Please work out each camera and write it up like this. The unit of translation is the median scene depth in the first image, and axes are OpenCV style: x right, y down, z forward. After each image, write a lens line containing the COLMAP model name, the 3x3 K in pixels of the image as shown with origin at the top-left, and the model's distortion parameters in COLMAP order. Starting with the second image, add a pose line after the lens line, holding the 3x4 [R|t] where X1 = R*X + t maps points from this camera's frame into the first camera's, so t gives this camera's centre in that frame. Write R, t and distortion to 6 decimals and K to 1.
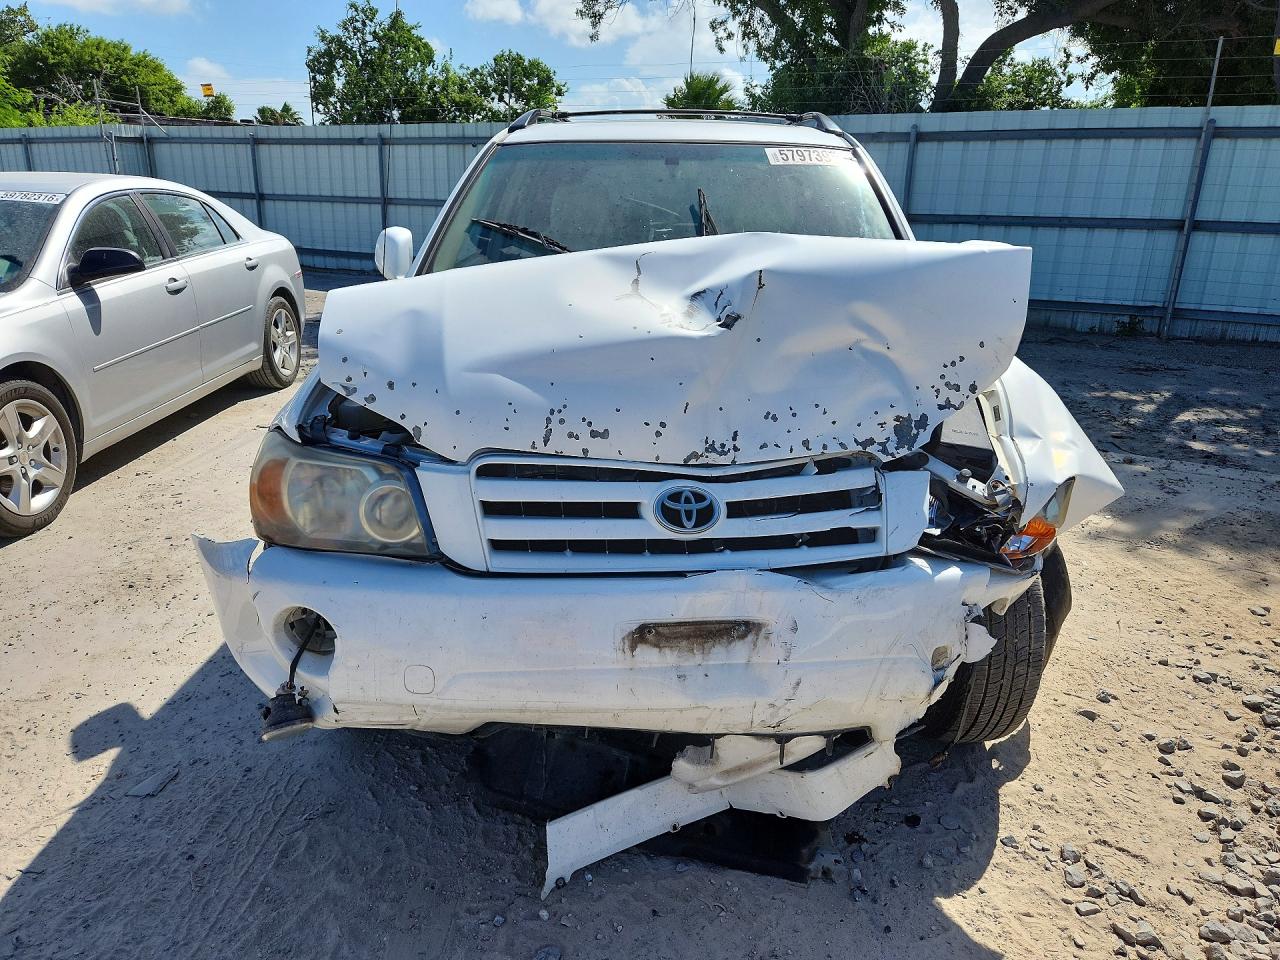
lens RADIAL K [[897.0, 0, 640.0], [0, 897.0, 480.0], [0, 0, 1]] dist [0.087480, -0.004544]
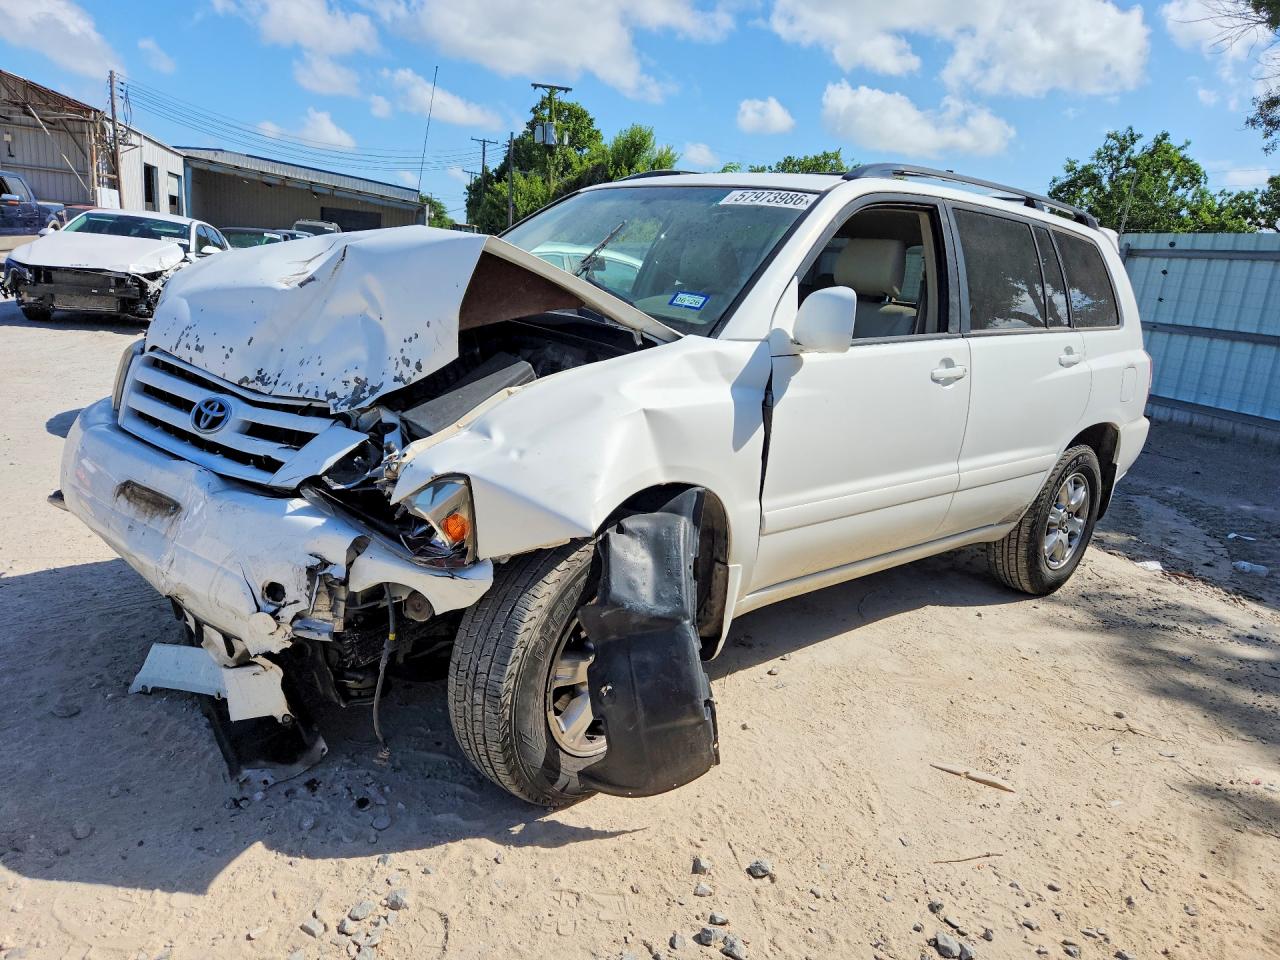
lens RADIAL K [[897.0, 0, 640.0], [0, 897.0, 480.0], [0, 0, 1]] dist [0.087480, -0.004544]
pose [[0.667076, 0.203871, -0.716552, 1.345390], [-0.300224, 0.953834, -0.008112, -0.048472], [0.681818, 0.220538, 0.697487, 0.524769]]
